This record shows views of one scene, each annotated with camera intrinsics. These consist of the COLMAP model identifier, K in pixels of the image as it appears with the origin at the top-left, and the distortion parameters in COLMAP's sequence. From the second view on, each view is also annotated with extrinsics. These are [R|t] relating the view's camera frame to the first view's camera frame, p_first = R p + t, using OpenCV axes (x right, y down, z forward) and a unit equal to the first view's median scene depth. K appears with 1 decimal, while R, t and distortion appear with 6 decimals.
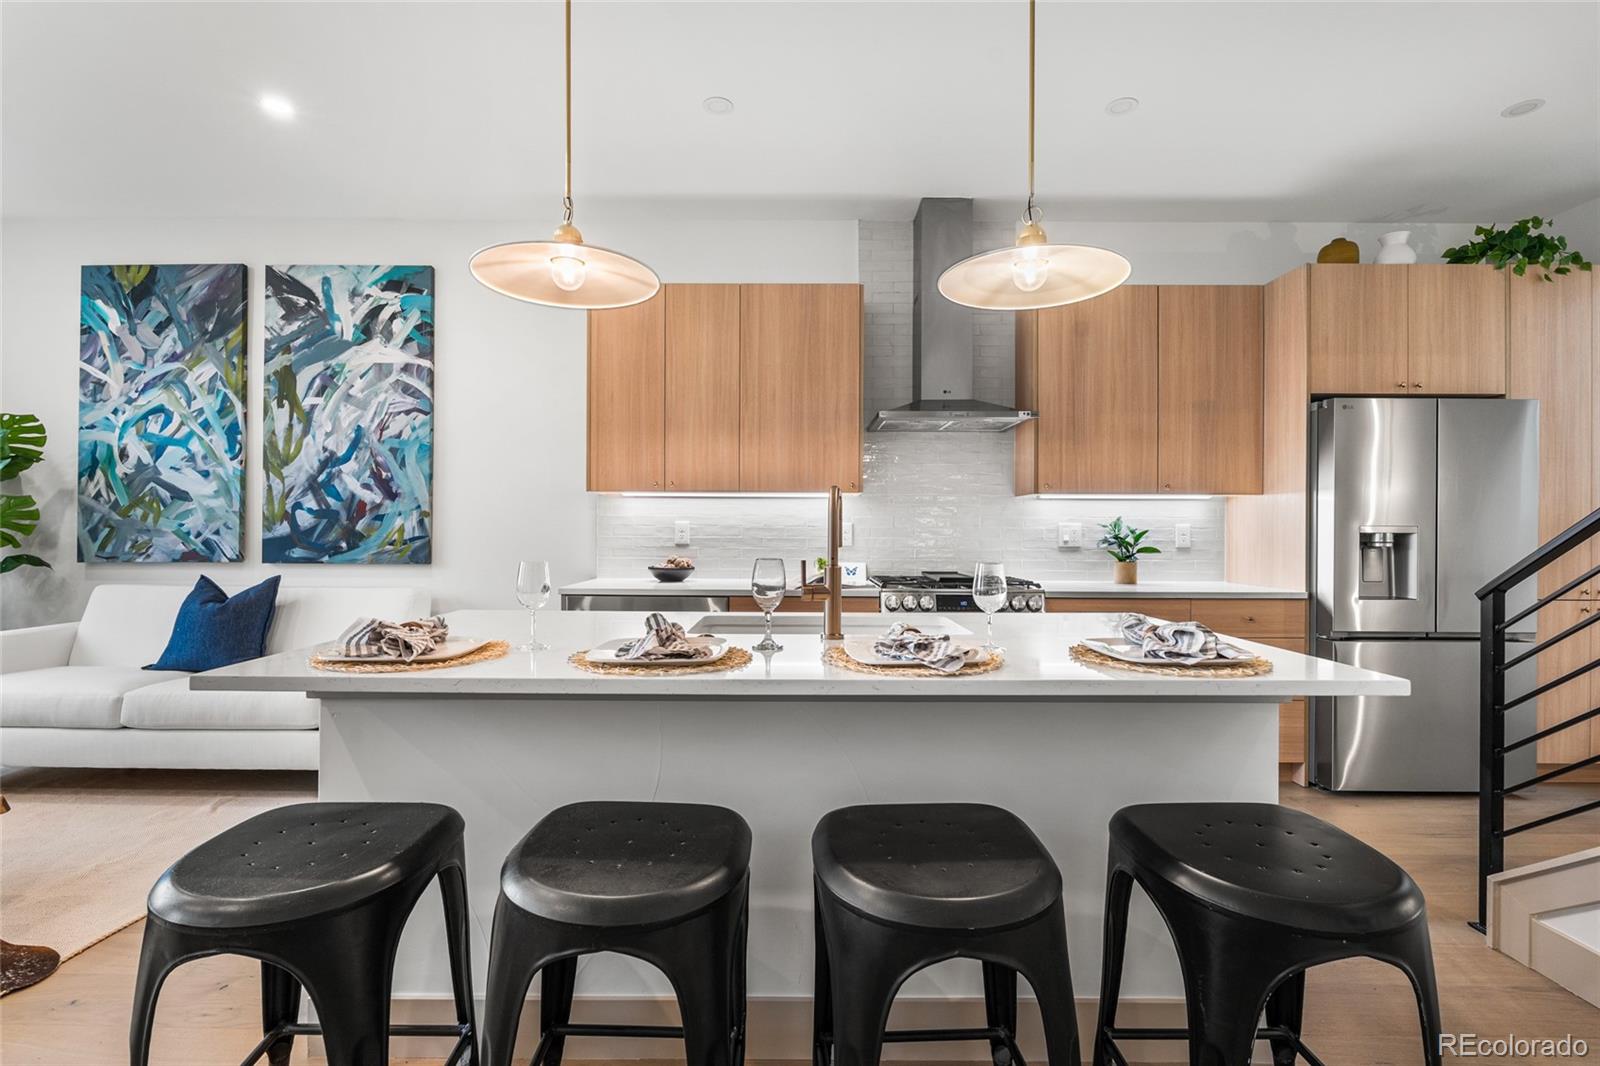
lens RADIAL K [[710.8, 0, 785.6], [0, 710.8, 530.0], [0, 0, 1]] dist [-0.003499, 0.000102]
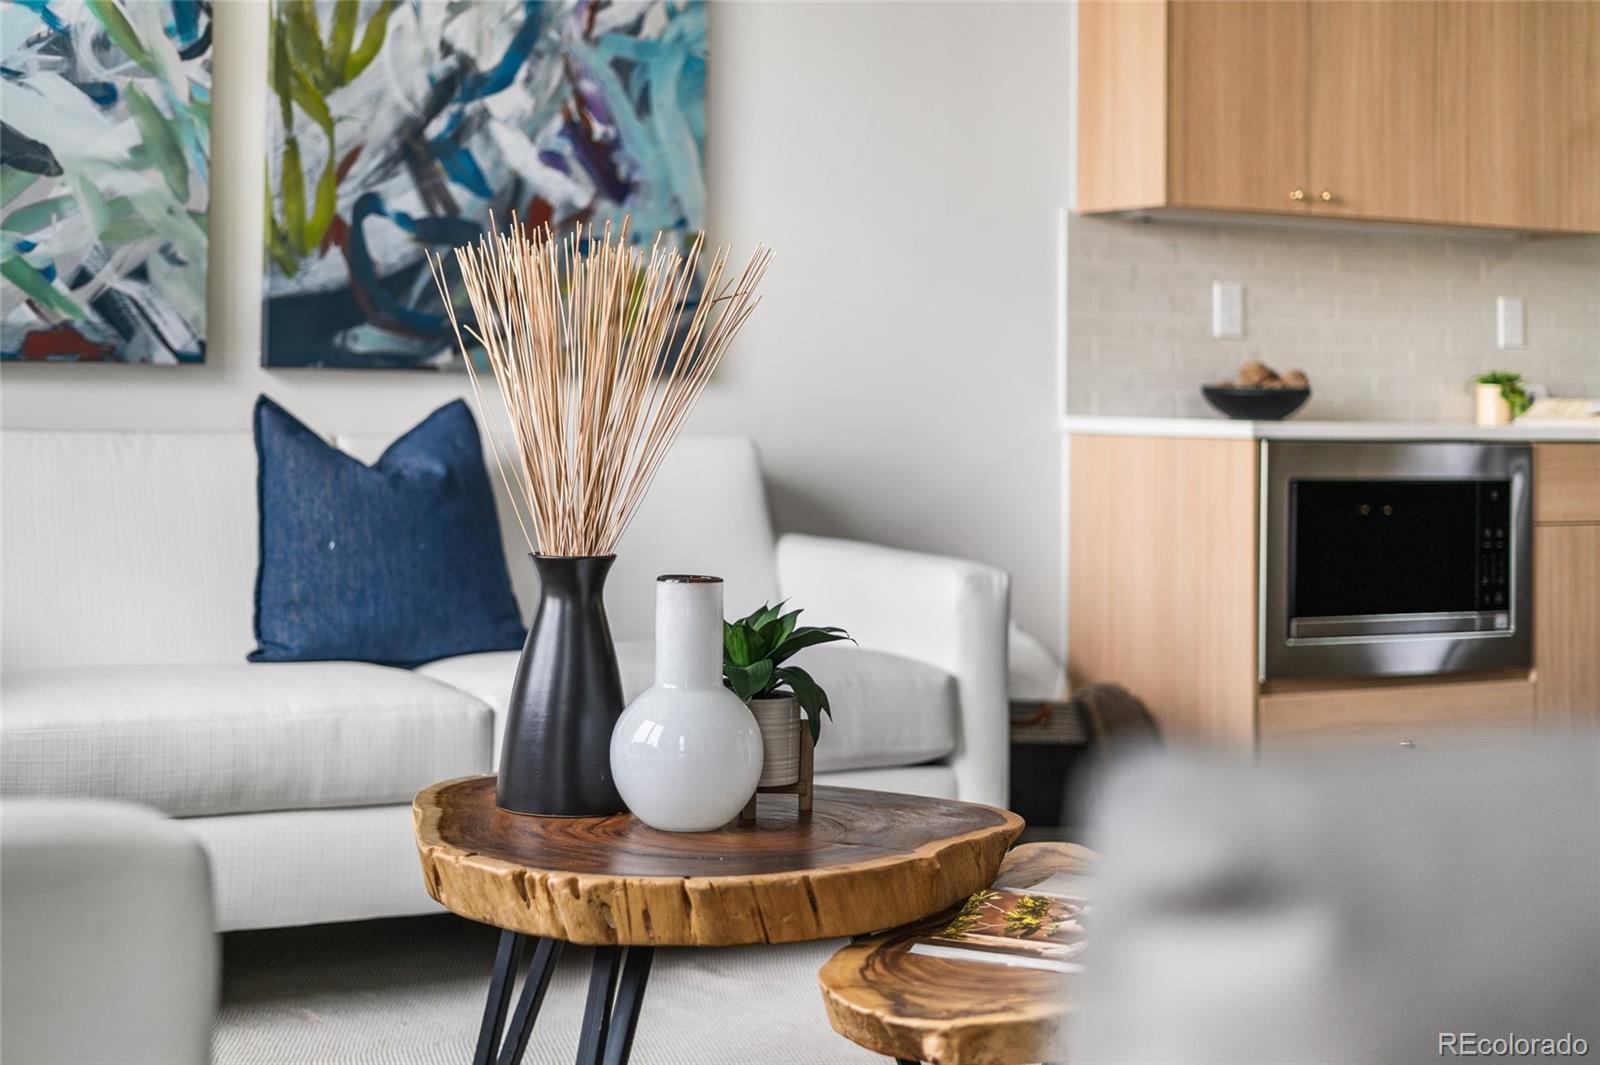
lens RADIAL K [[2338.2, 0, 767.5], [0, 2338.2, 286.0], [0, 0, 1]] dist [0.000453, 0.000000]
pose [[0.875289, 0.030533, 0.482636, -1.069155], [-0.009383, 0.998889, -0.046177, 0.056820], [-0.483510, 0.035889, 0.874603, -0.091908]]
